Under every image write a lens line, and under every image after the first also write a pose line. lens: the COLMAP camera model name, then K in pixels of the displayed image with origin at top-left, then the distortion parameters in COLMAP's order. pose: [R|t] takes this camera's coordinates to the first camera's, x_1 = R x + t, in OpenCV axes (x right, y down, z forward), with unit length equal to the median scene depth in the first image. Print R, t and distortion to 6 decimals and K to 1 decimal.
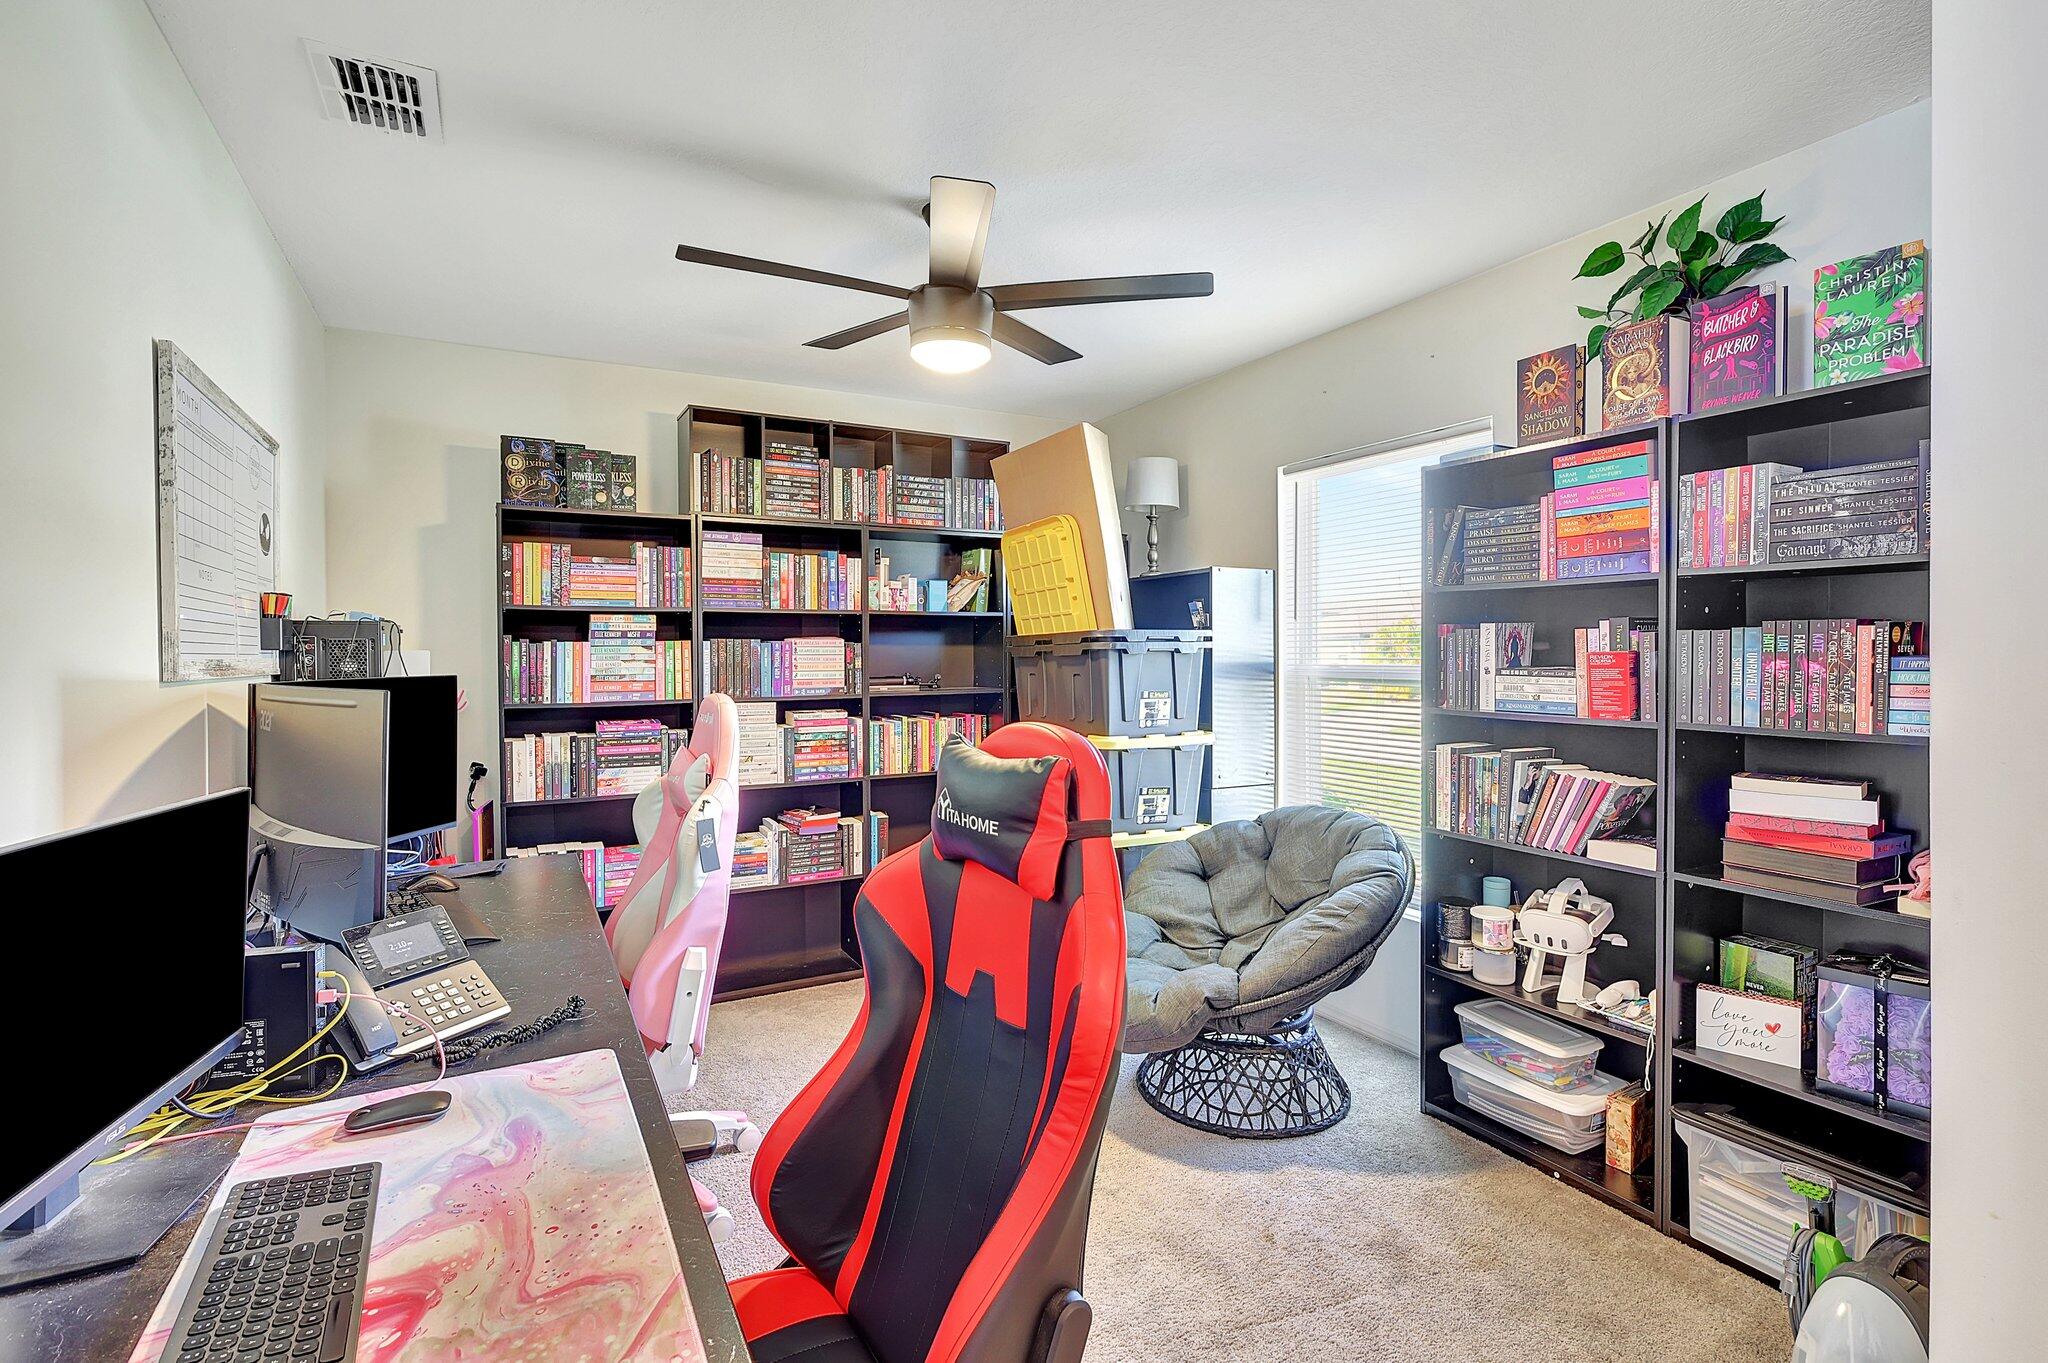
lens RADIAL K [[955.8, 0, 1066.5], [0, 955.8, 674.5], [0, 0, 1]] dist [0.002956, 0.000653]
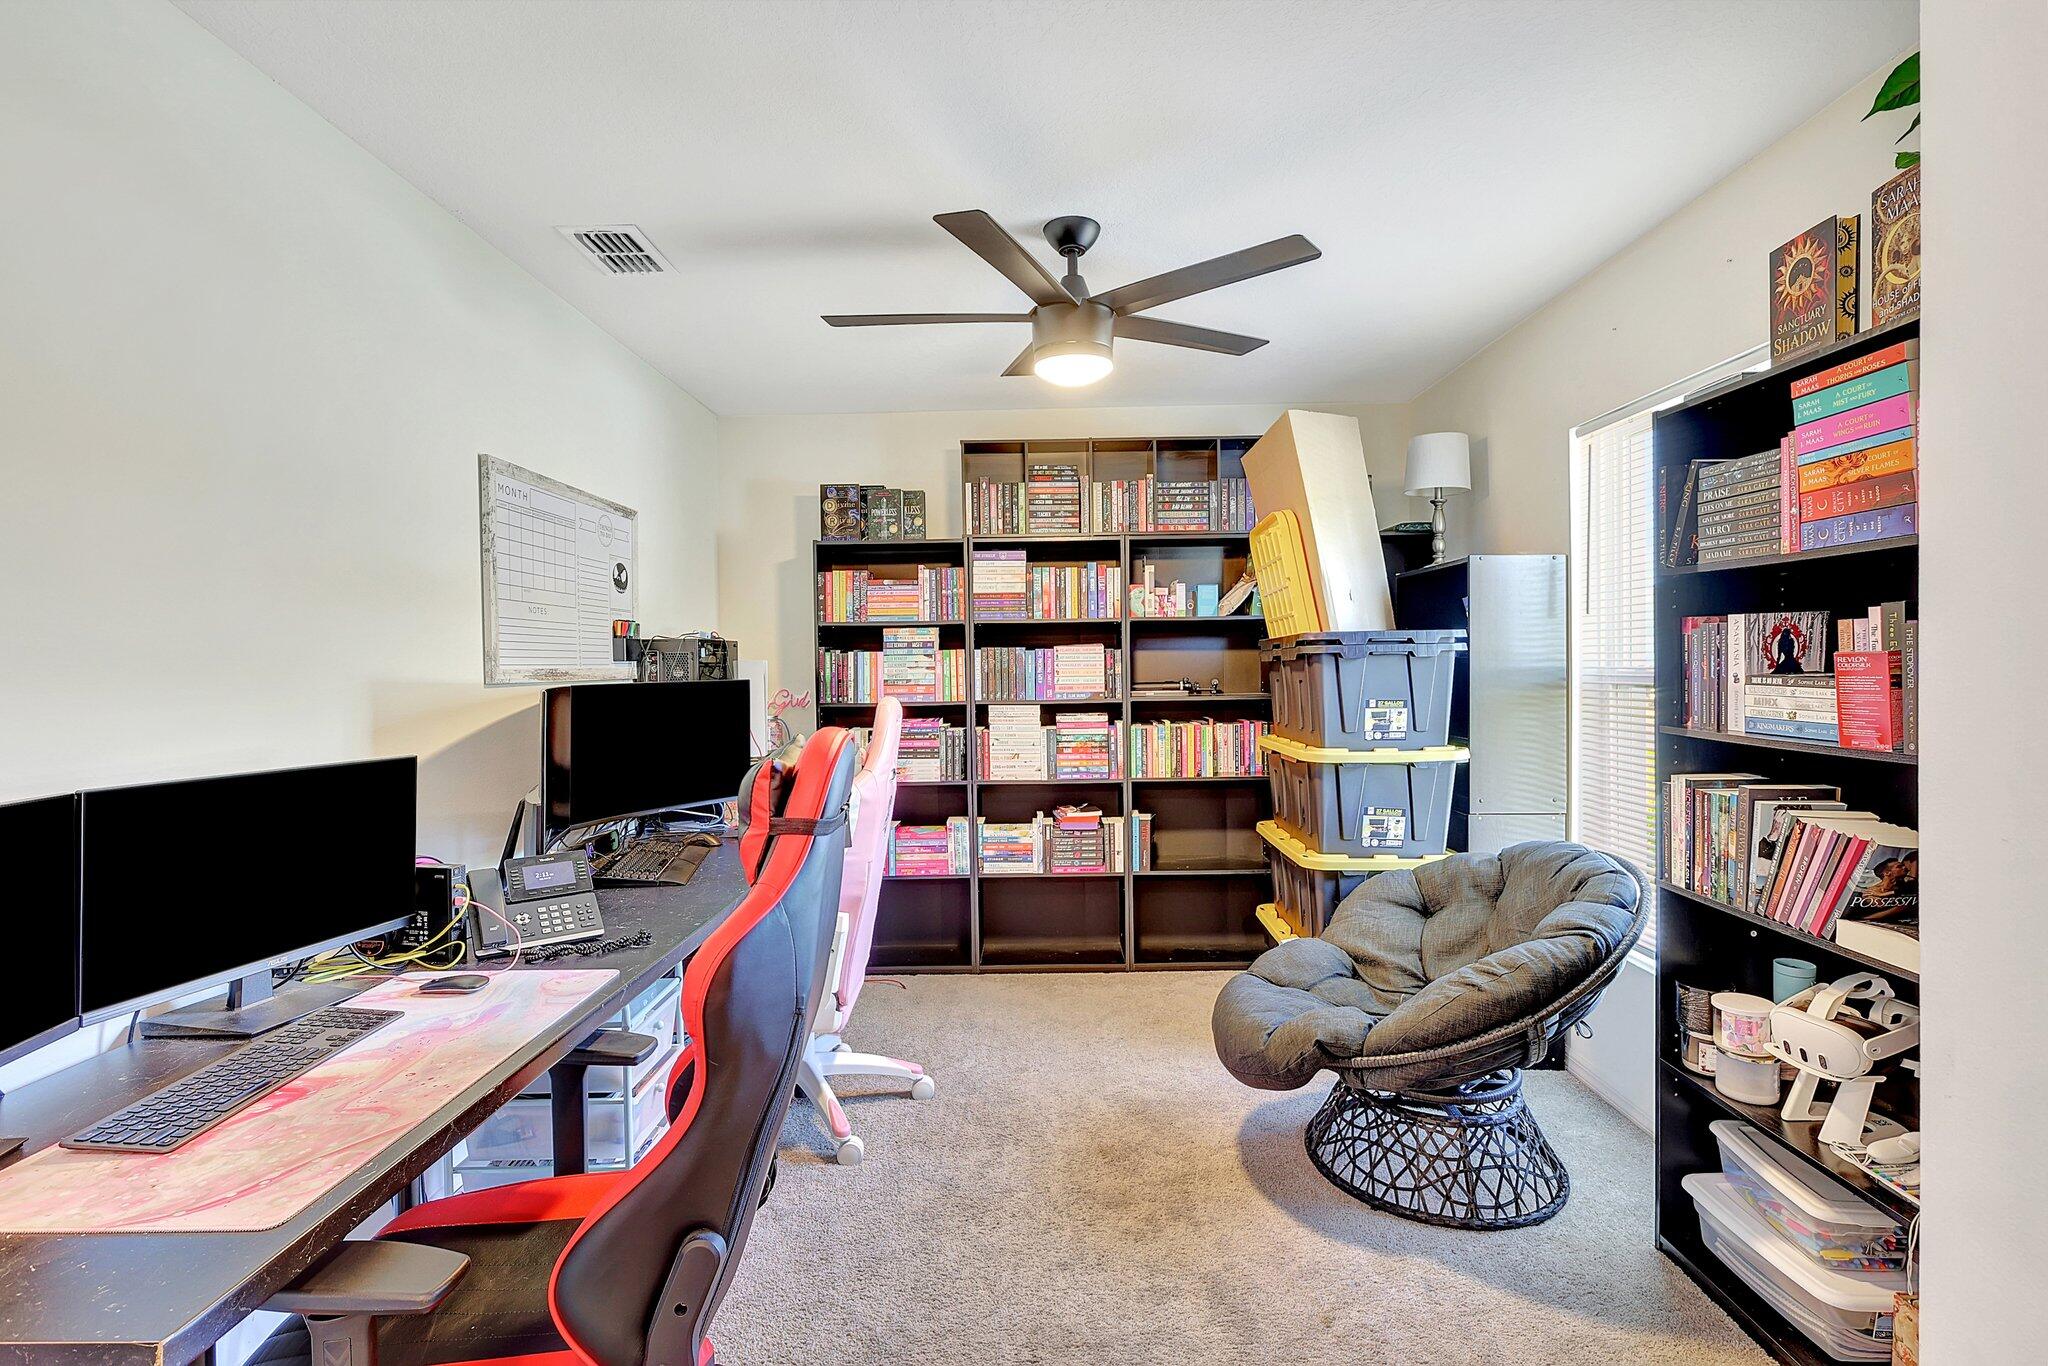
lens RADIAL K [[955.8, 0, 1025.4], [0, 955.8, 686.0], [0, 0, 1]] dist [0.002956, 0.000653]
pose [[0.867945, 0.006618, -0.496616, 0.321274], [-0.002748, 0.999960, 0.008524, -0.002648], [0.496652, -0.006033, 0.867929, 0.077170]]
